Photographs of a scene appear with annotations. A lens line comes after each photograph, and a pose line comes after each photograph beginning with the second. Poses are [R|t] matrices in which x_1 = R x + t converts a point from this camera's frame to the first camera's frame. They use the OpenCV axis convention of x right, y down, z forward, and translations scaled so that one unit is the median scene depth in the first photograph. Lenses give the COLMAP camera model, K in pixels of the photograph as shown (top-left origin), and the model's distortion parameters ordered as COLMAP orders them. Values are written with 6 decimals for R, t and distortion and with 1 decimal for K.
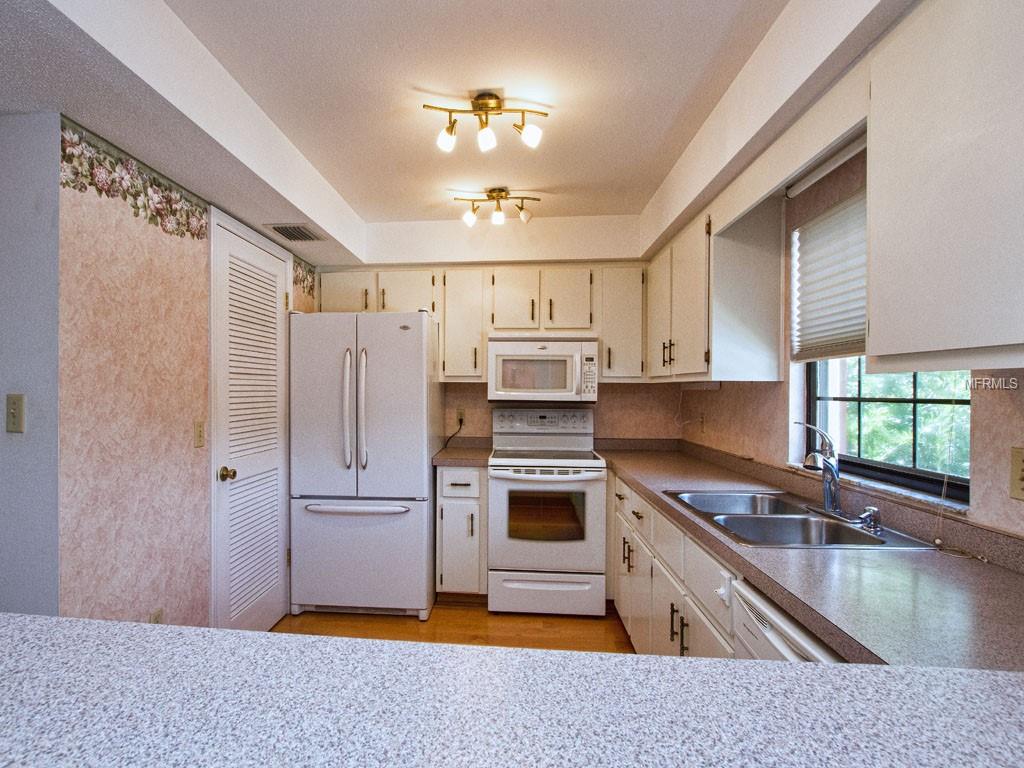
lens RADIAL K [[493.8, 0, 476.6], [0, 493.8, 391.7], [0, 0, 1]] dist [-0.018040, -0.000015]
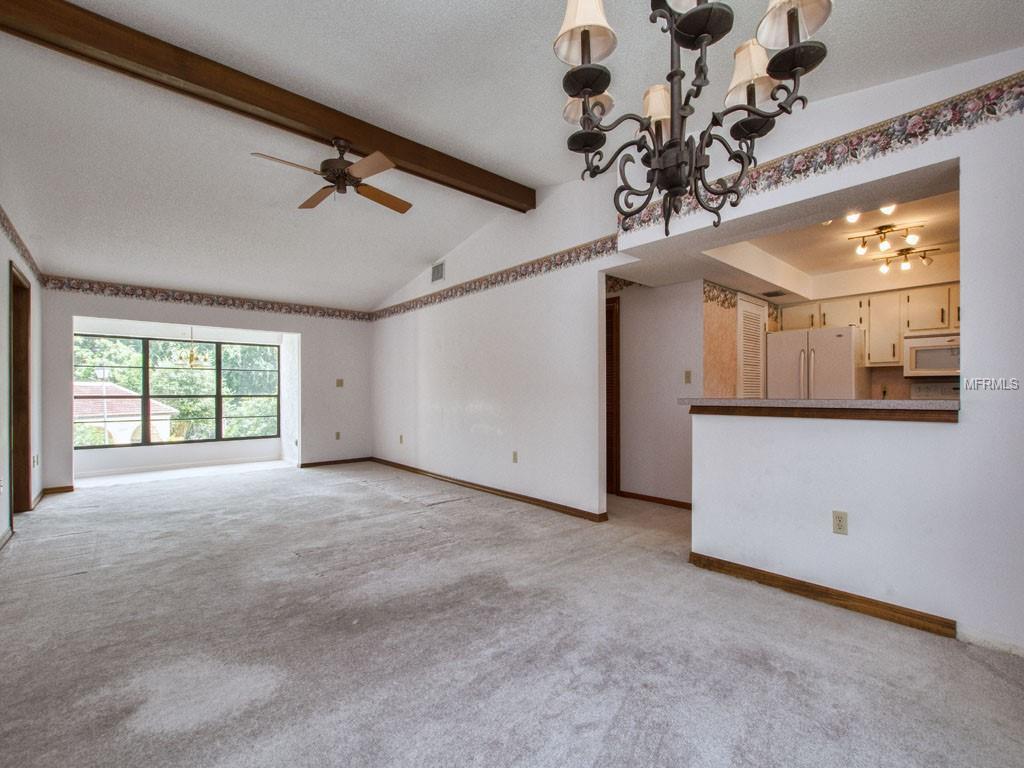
lens RADIAL K [[453.4, 0, 513.0], [0, 453.4, 392.0], [0, 0, 1]] dist [-0.013093, 0.000818]
pose [[0.714212, -0.004977, -0.699912, 0.145724], [-0.001464, 0.999962, -0.008604, 0.087001], [0.699928, 0.007169, 0.714177, -0.960800]]
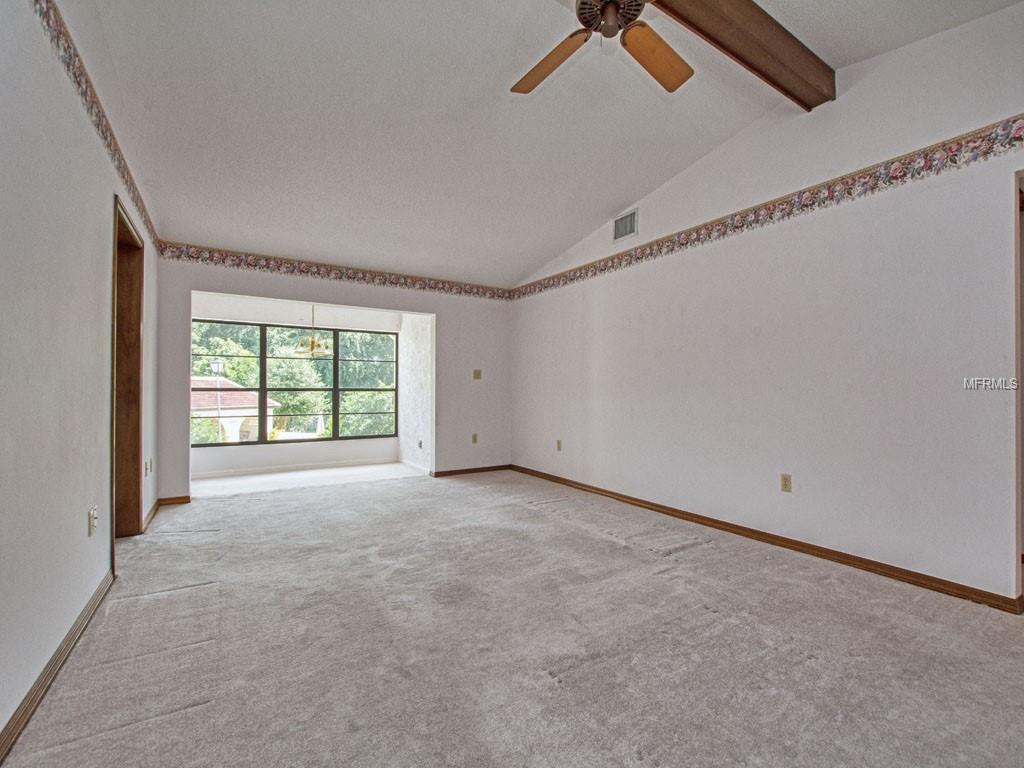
lens RADIAL K [[450.1, 0, 514.2], [0, 450.1, 386.2], [0, 0, 1]] dist [-0.016301, 0.000412]
pose [[0.601689, -0.005244, -0.798713, -0.531384], [-0.009239, 0.999866, -0.013525, 0.096596], [0.798677, 0.015517, 0.601560, -0.946335]]
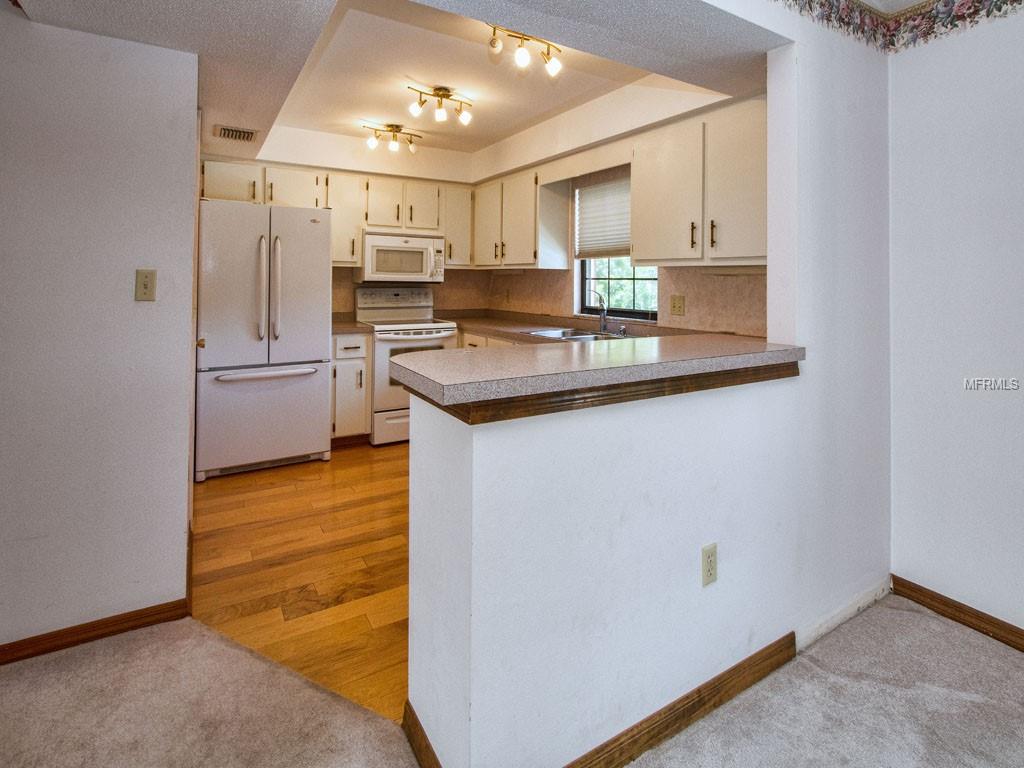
lens RADIAL K [[512.6, 0, 502.3], [0, 512.6, 268.9], [0, 0, 1]] dist [-0.011851, 0.000402]
pose [[0.813552, 0.016218, 0.581267, -0.493186], [-0.004591, 0.999759, -0.021469, 0.013524], [-0.581475, 0.014797, 0.813430, -0.293085]]
